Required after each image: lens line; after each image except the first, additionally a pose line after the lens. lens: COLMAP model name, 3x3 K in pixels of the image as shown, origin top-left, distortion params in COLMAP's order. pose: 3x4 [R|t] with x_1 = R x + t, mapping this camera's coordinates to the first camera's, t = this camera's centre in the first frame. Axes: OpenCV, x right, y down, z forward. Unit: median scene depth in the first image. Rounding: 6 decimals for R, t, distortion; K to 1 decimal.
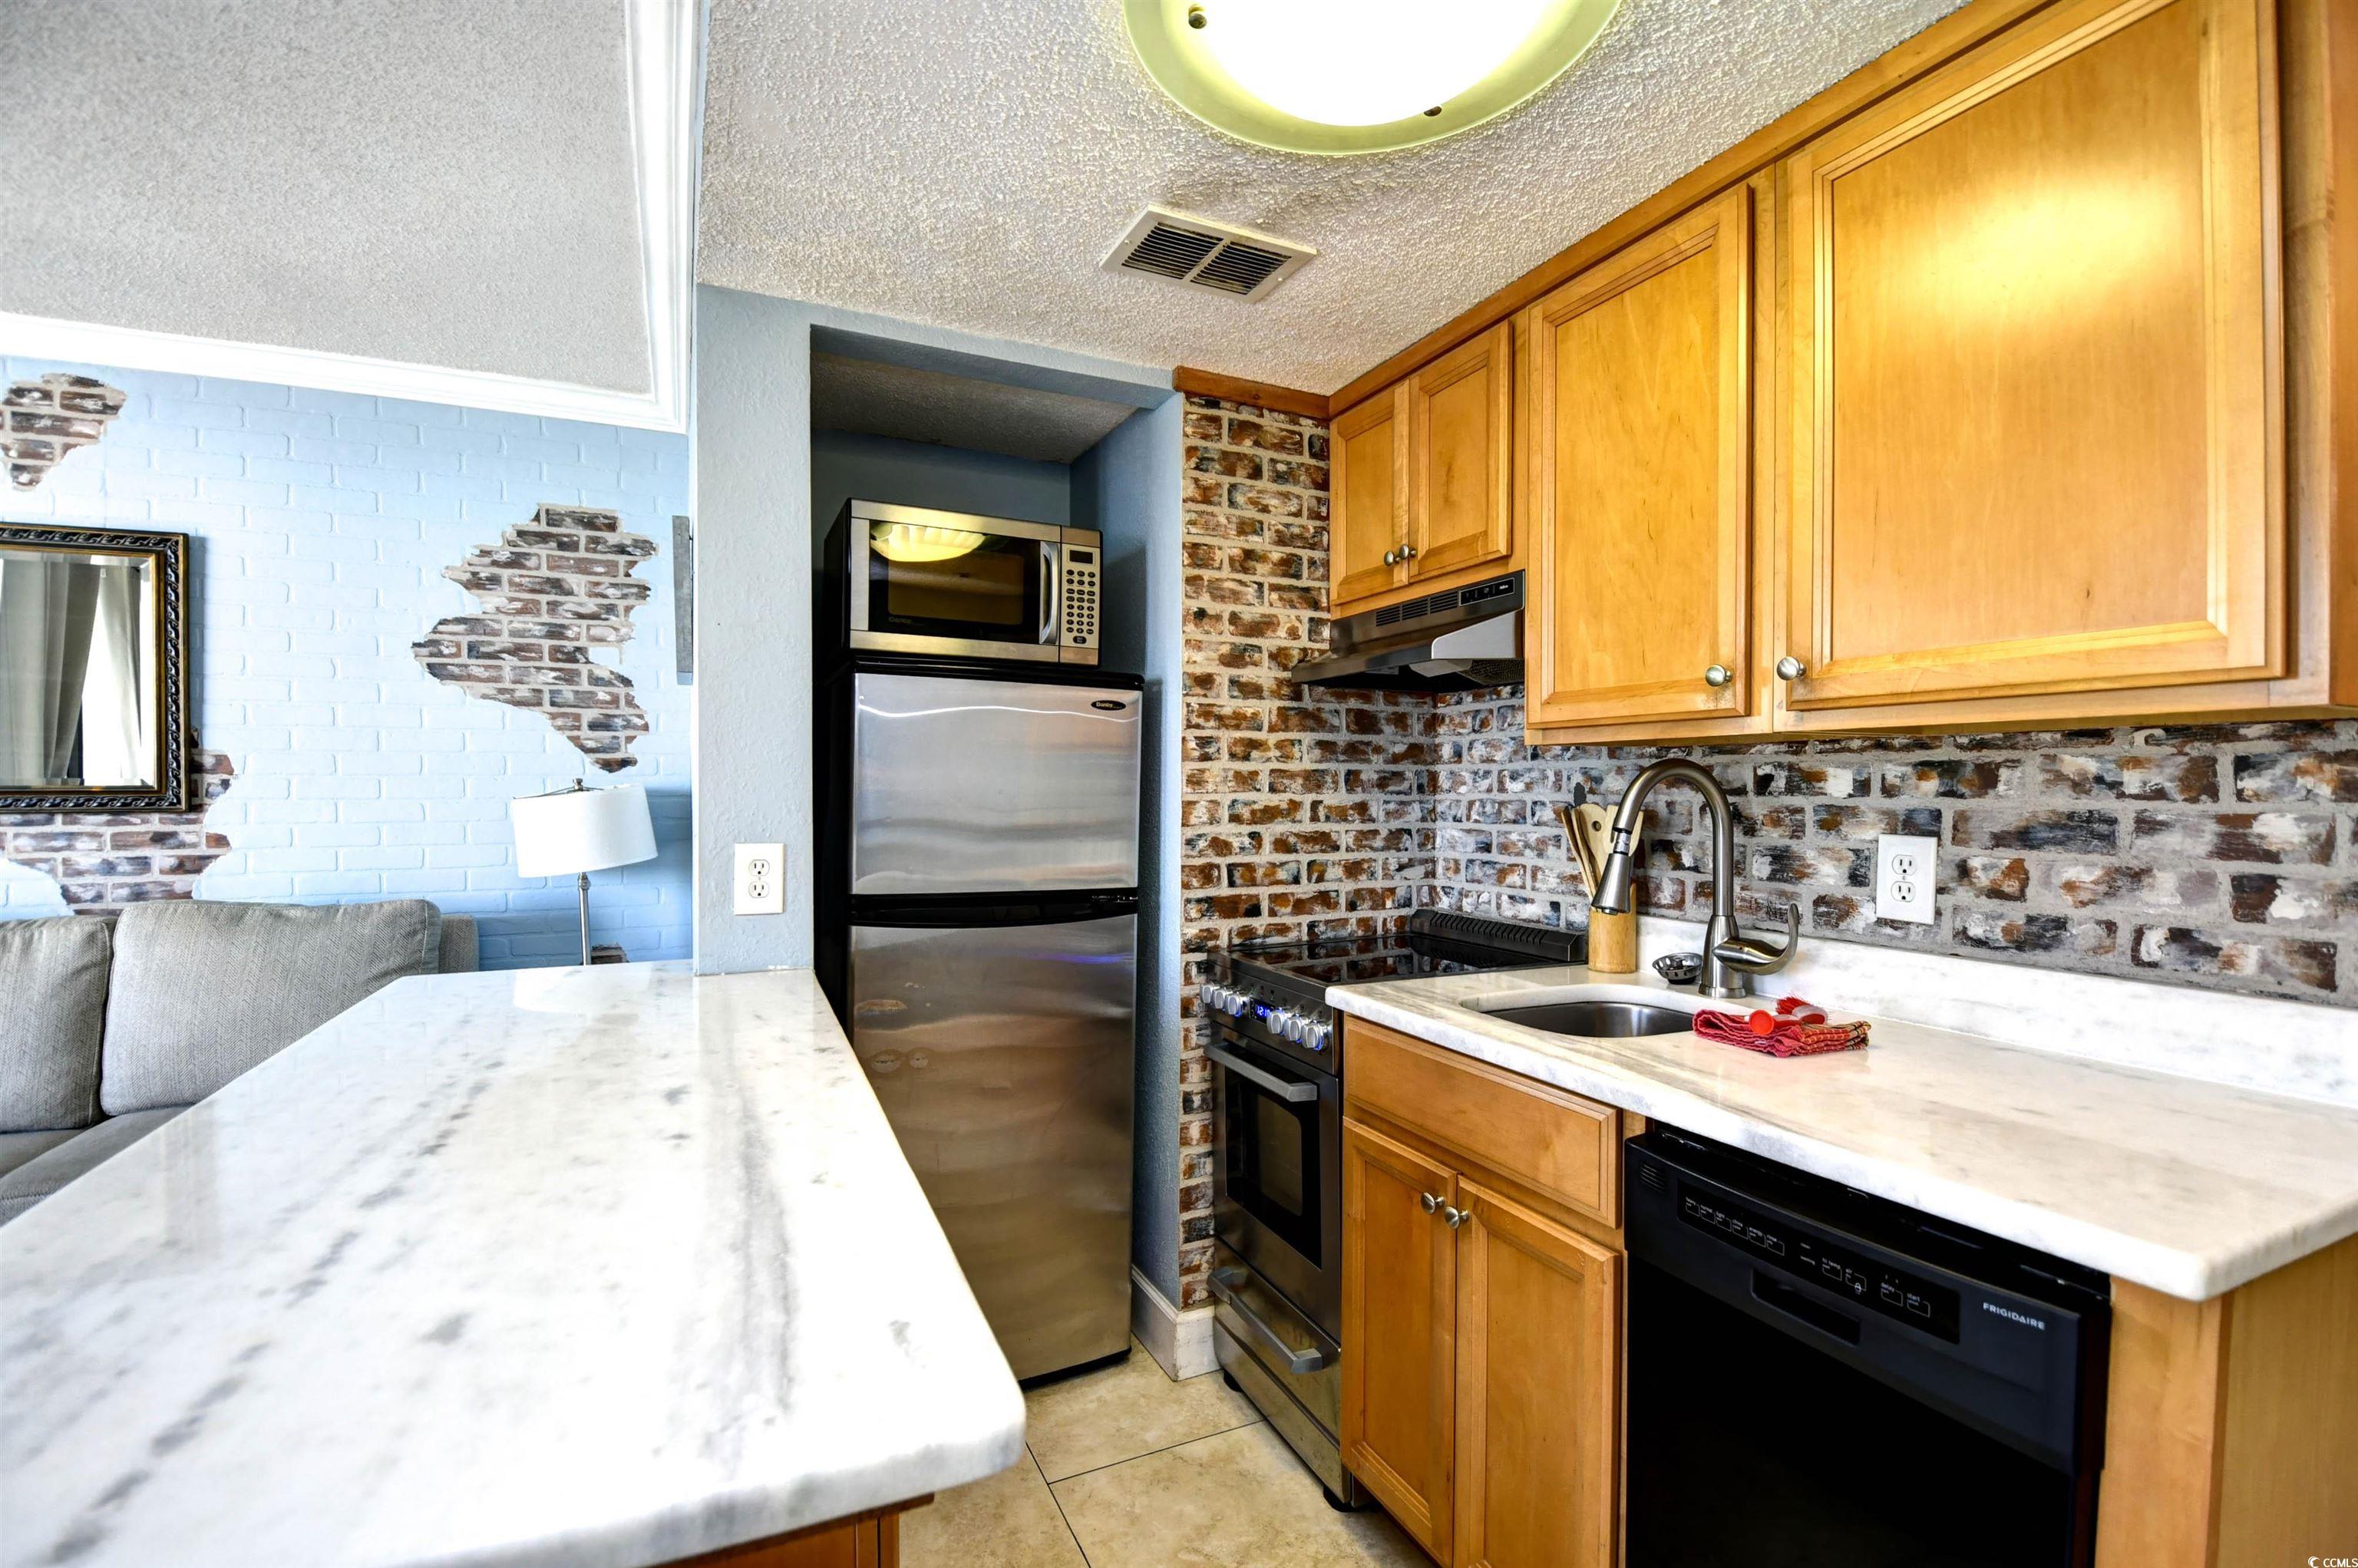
lens RADIAL K [[1046.3, 0, 1169.7], [0, 1046.3, 804.0], [0, 0, 1]] dist [0.004175, -0.015578]
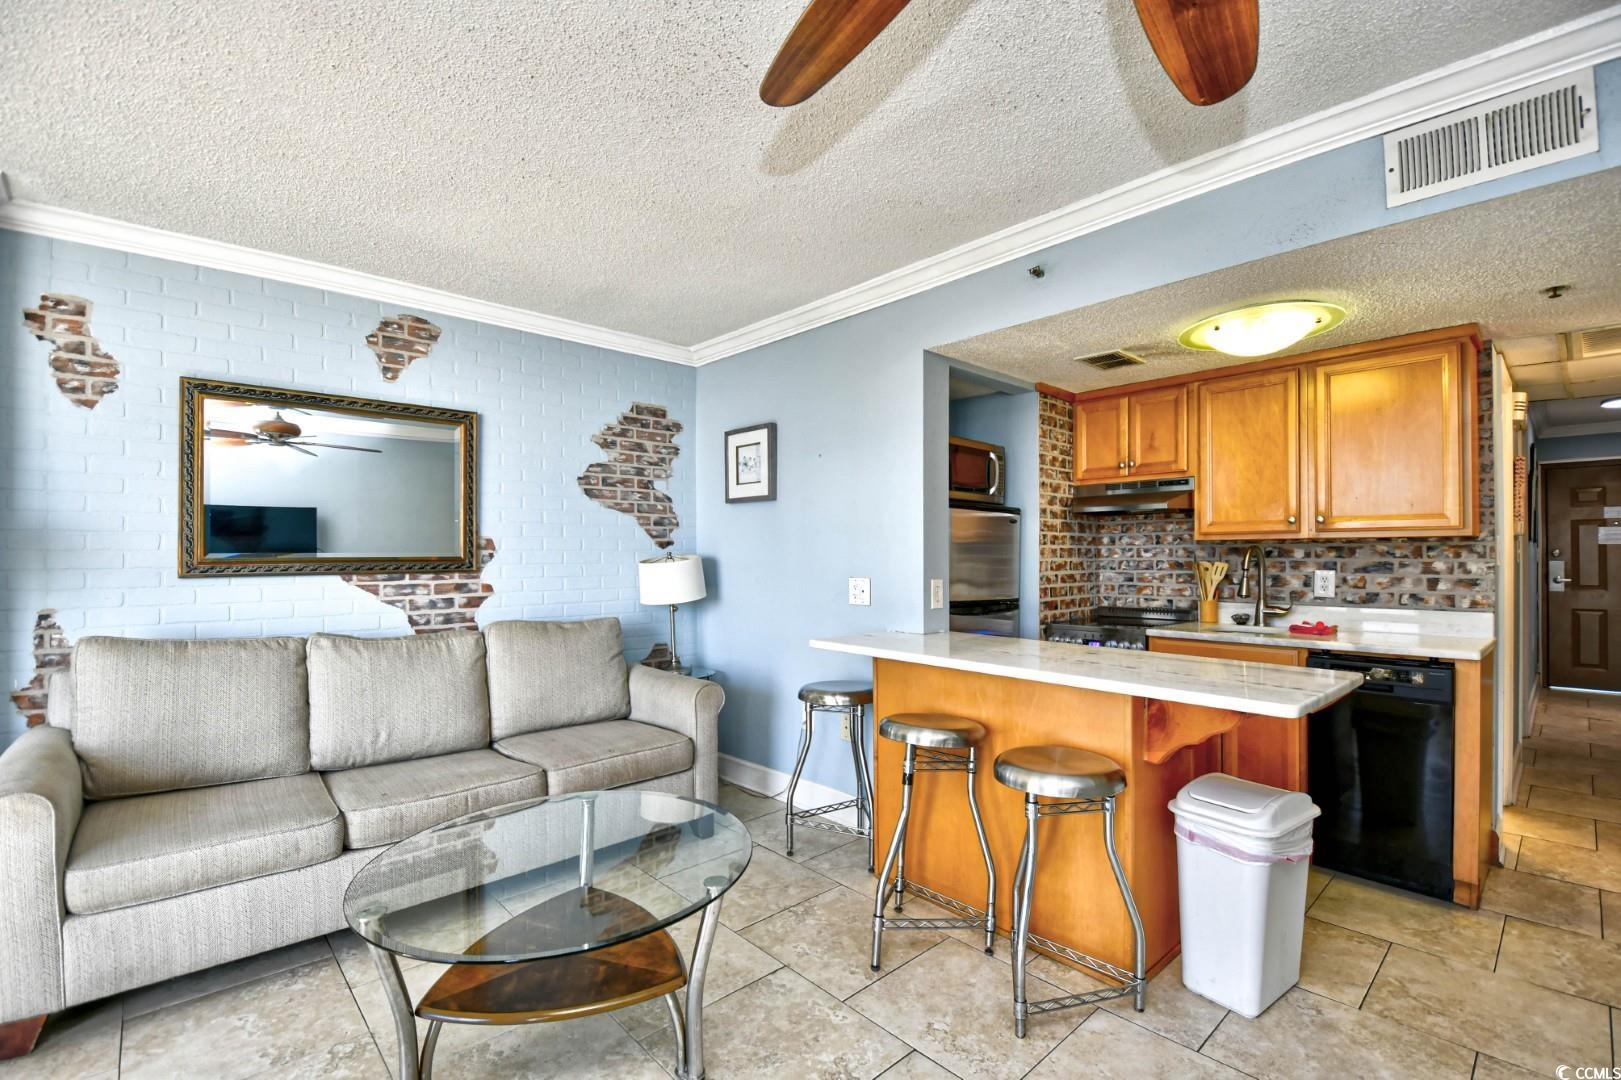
lens RADIAL K [[719.3, 0, 808.1], [0, 719.3, 554.2], [0, 0, 1]] dist [0.004175, -0.015578]
pose [[0.952641, -0.002782, 0.304084, -1.072454], [0.008239, 0.999827, -0.016663, 0.004138], [-0.303985, 0.018379, 0.952500, -0.442243]]
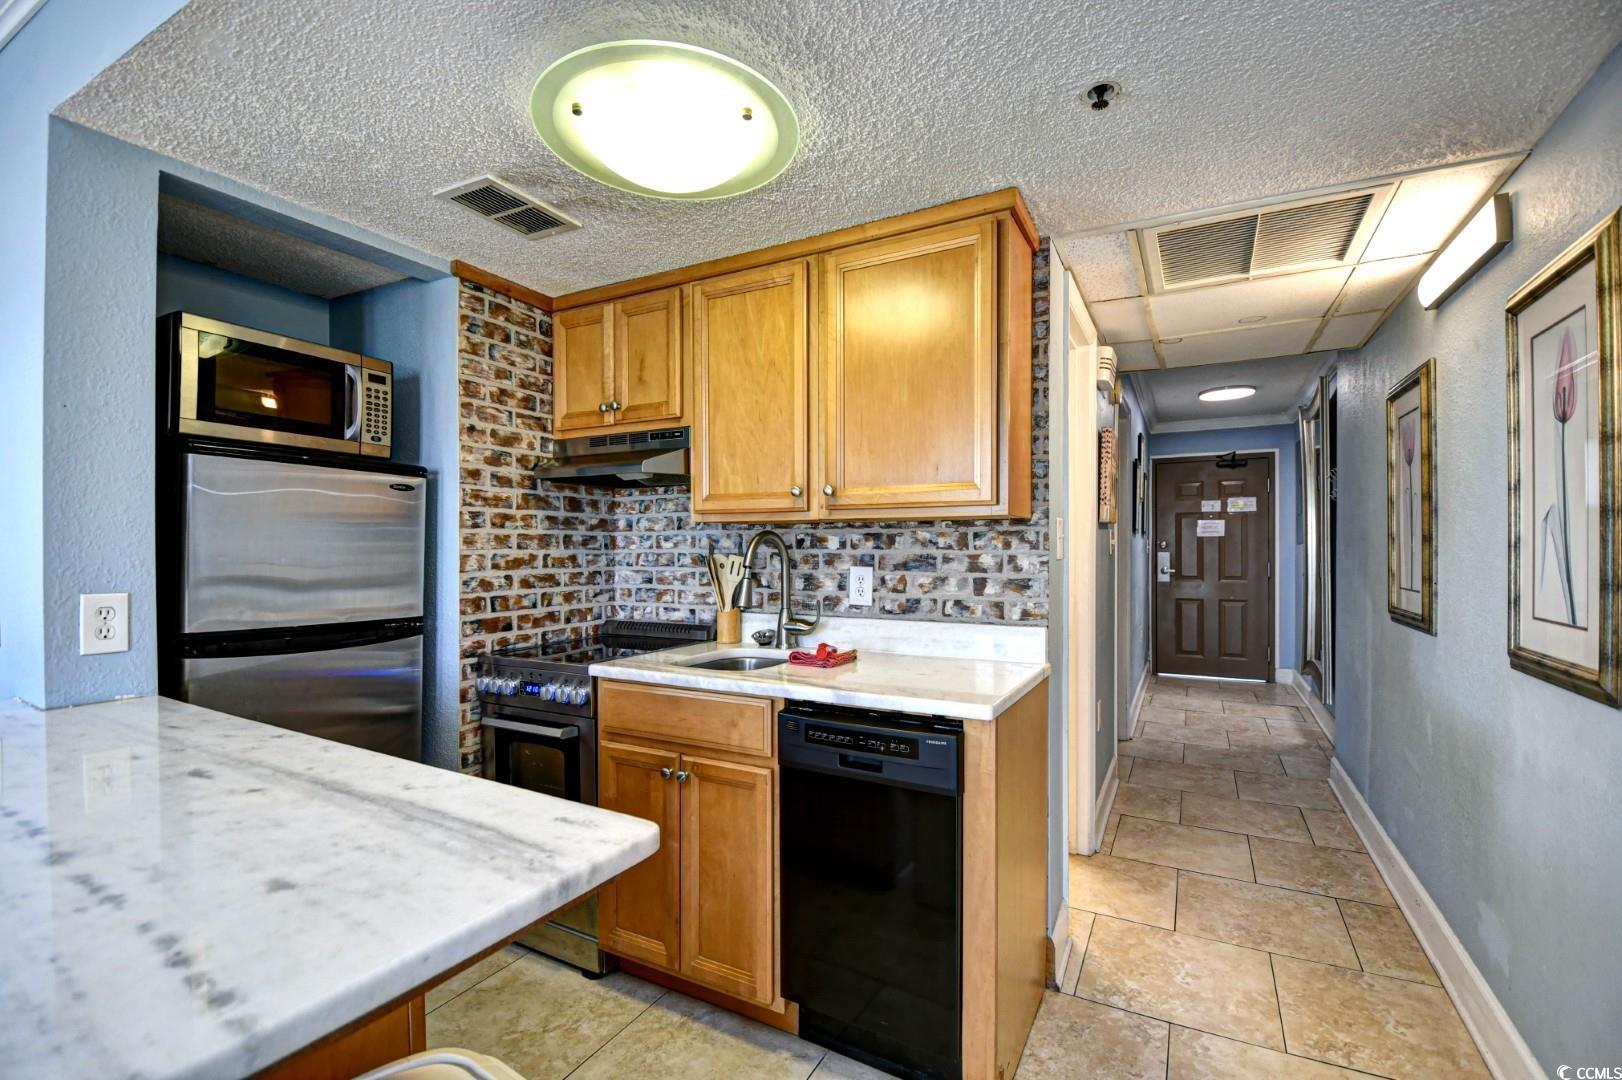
lens RADIAL K [[719.7, 0, 813.2], [0, 719.7, 555.1], [0, 0, 1]] dist [0.004175, -0.015578]
pose [[0.797669, -0.009491, 0.603021, -0.218689], [0.011806, 0.999930, 0.000121, 0.003336], [-0.602980, 0.007023, 0.797726, -0.114681]]
